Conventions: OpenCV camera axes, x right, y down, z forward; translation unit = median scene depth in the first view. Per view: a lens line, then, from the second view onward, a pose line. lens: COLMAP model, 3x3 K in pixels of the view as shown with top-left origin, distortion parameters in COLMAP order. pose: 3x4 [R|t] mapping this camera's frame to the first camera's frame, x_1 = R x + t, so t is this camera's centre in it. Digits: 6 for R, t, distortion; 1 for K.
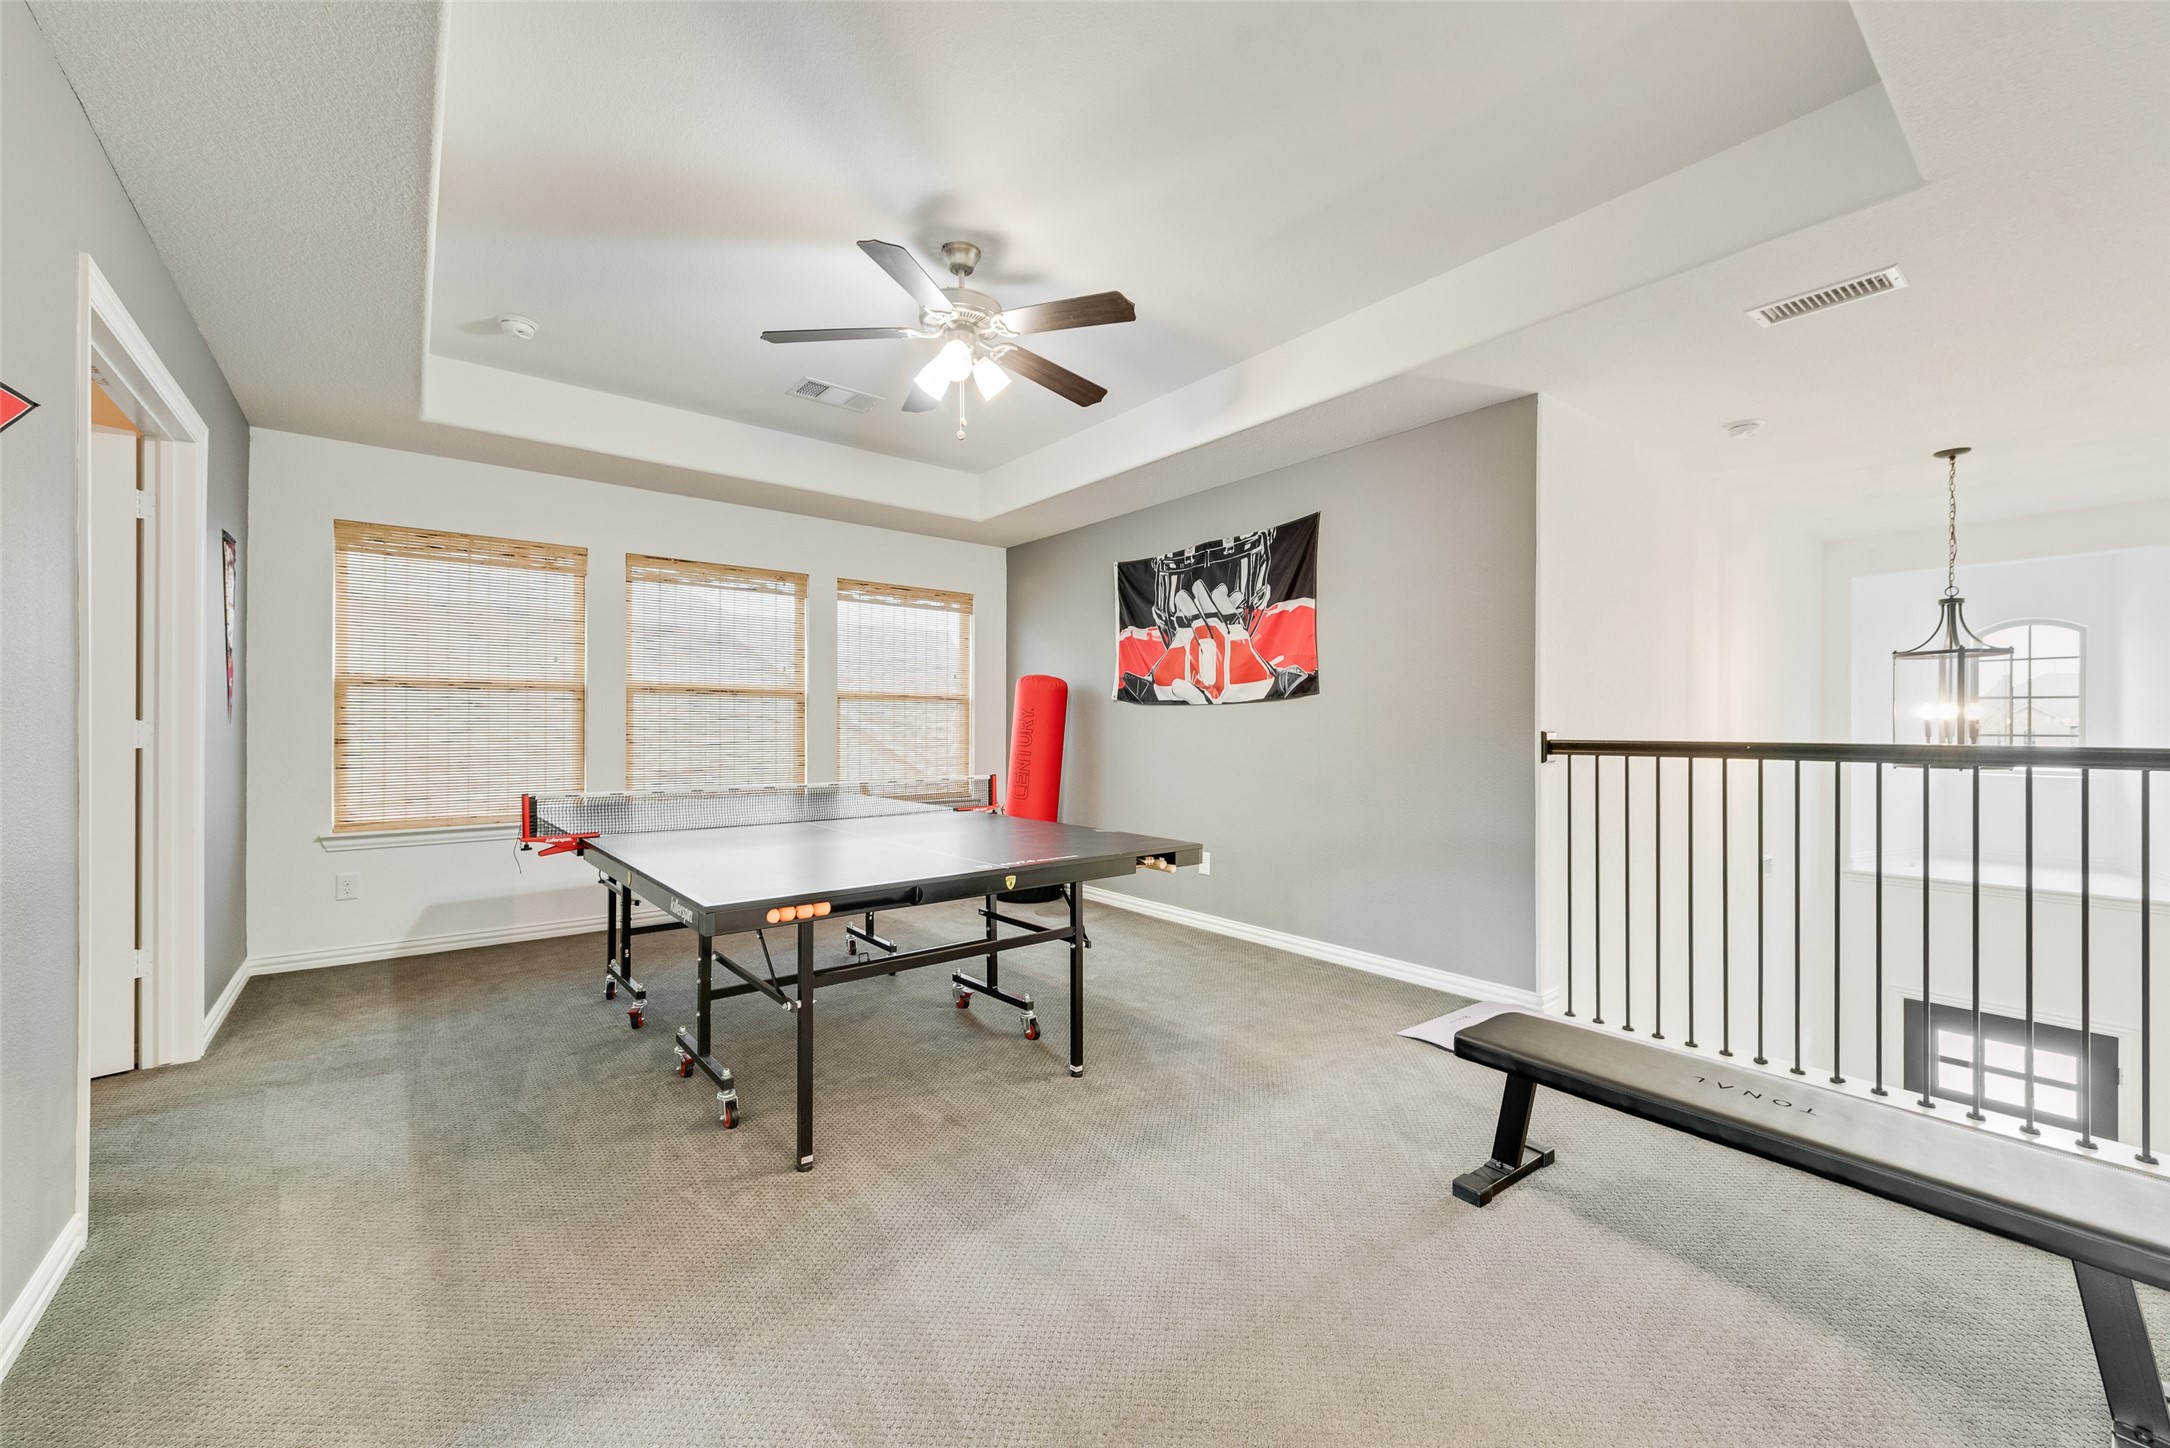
lens RADIAL K [[834.5, 0, 1075.0], [0, 834.5, 732.4], [0, 0, 1]] dist [0.000811, 0.000008]
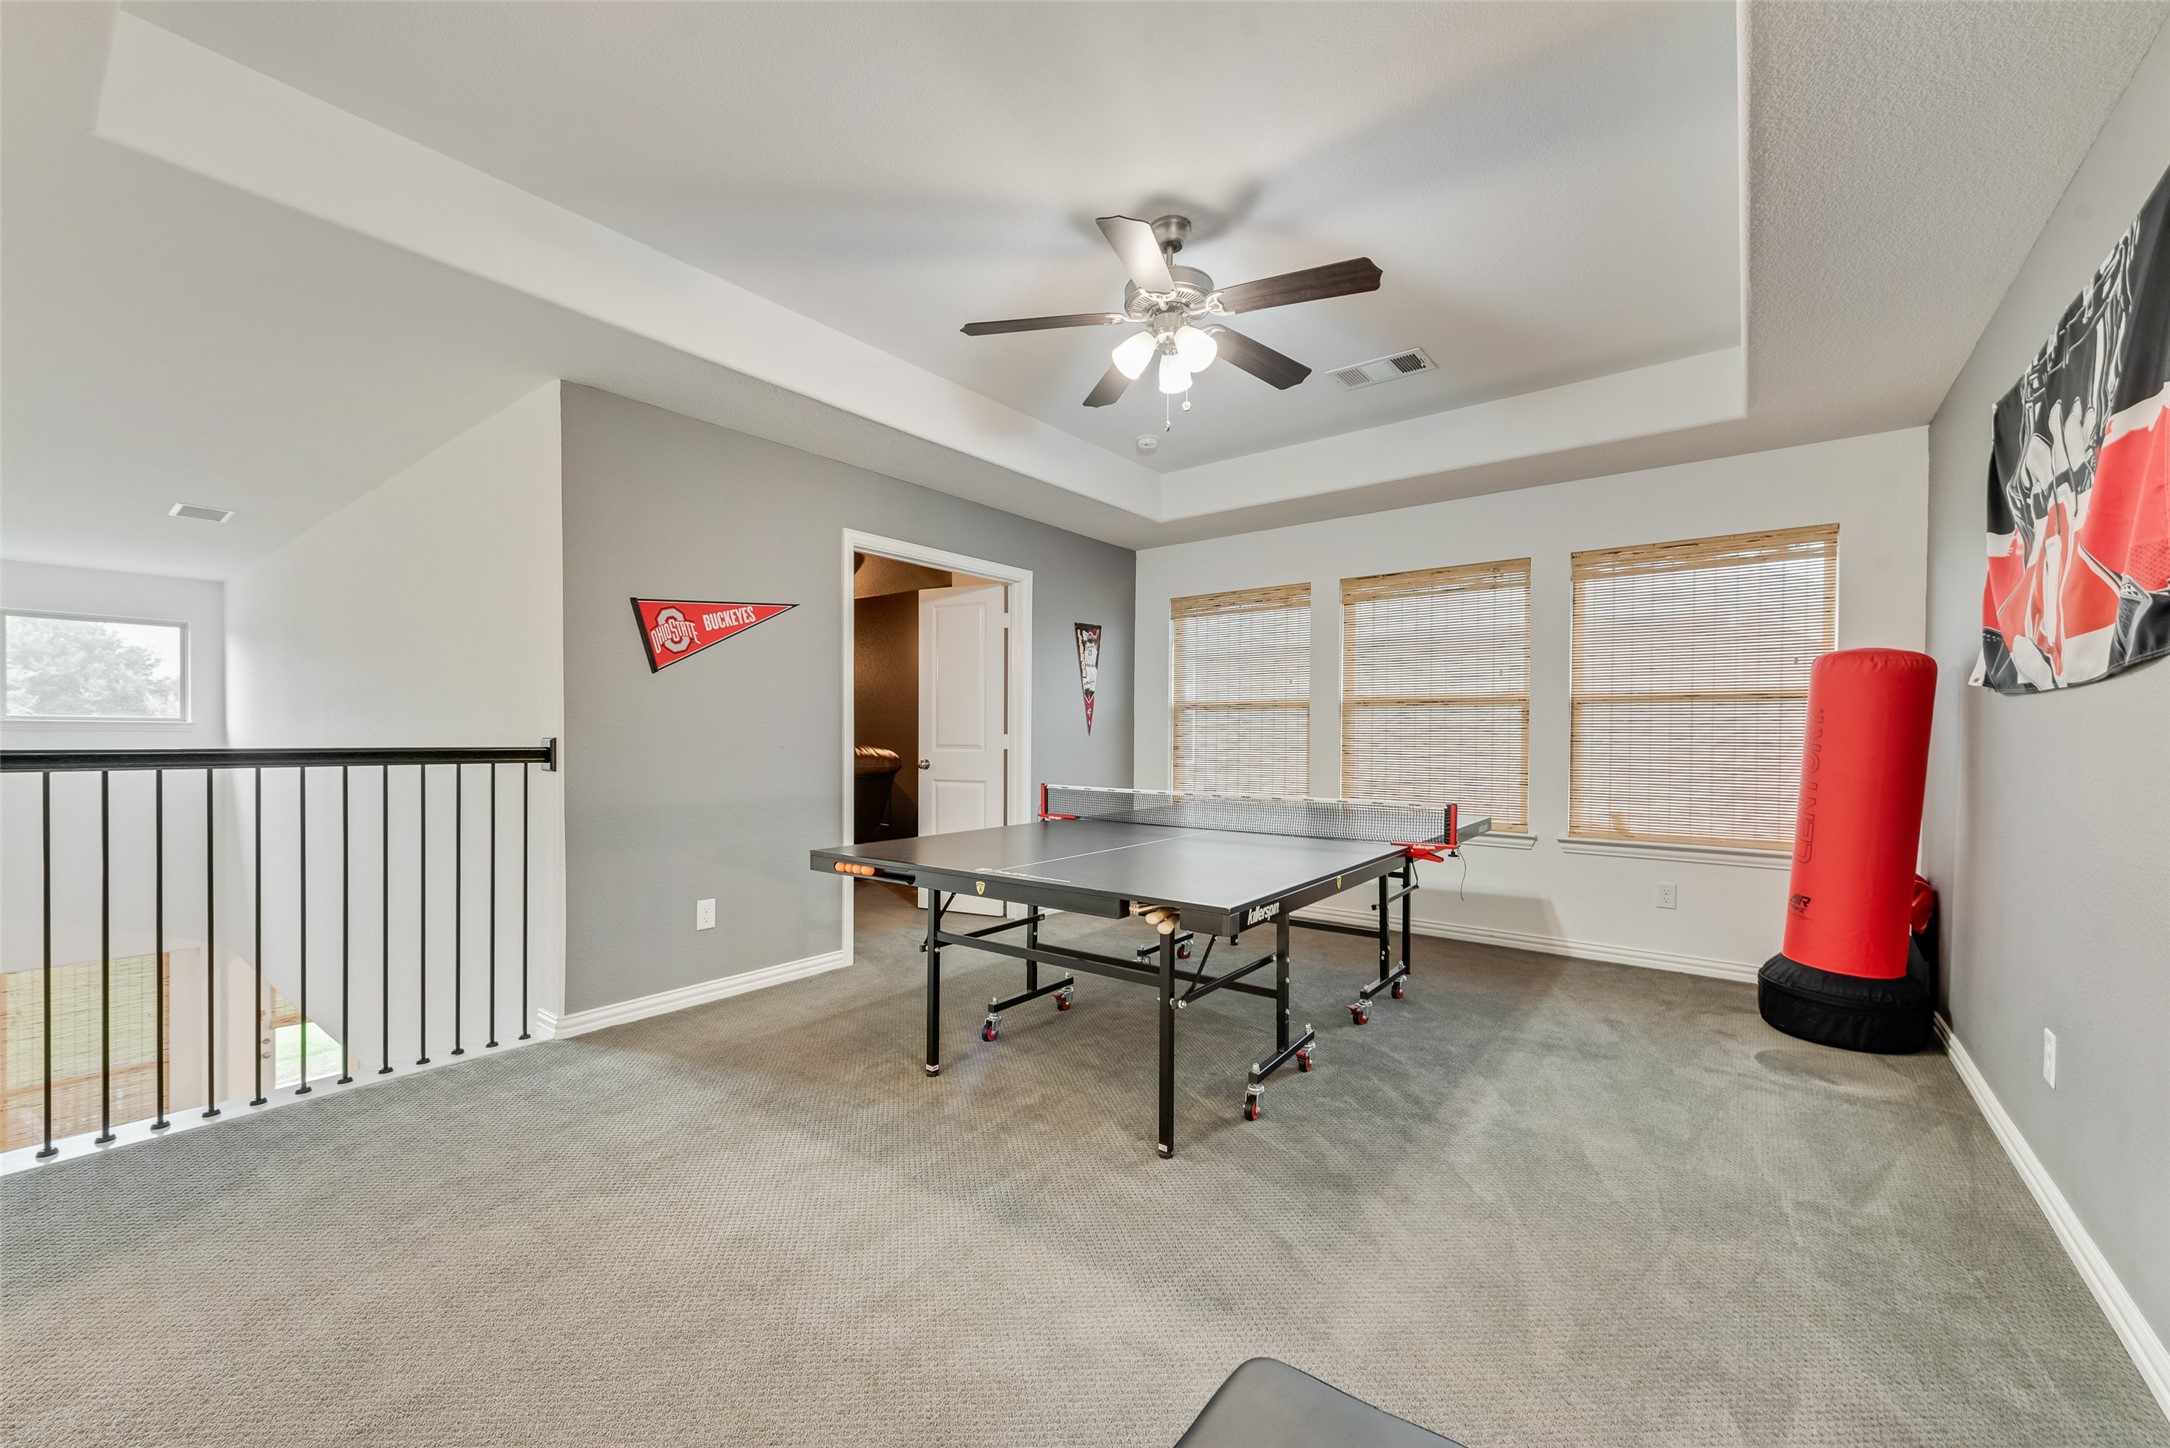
lens RADIAL K [[857.4, 0, 1081.0], [0, 857.4, 731.3], [0, 0, 1]] dist [-0.000066, -0.000363]
pose [[0.237926, -0.008672, -0.971245, 0.470227], [-0.010801, 0.999875, -0.011573, 0.000219], [0.971223, 0.013244, 0.237803, 0.411843]]
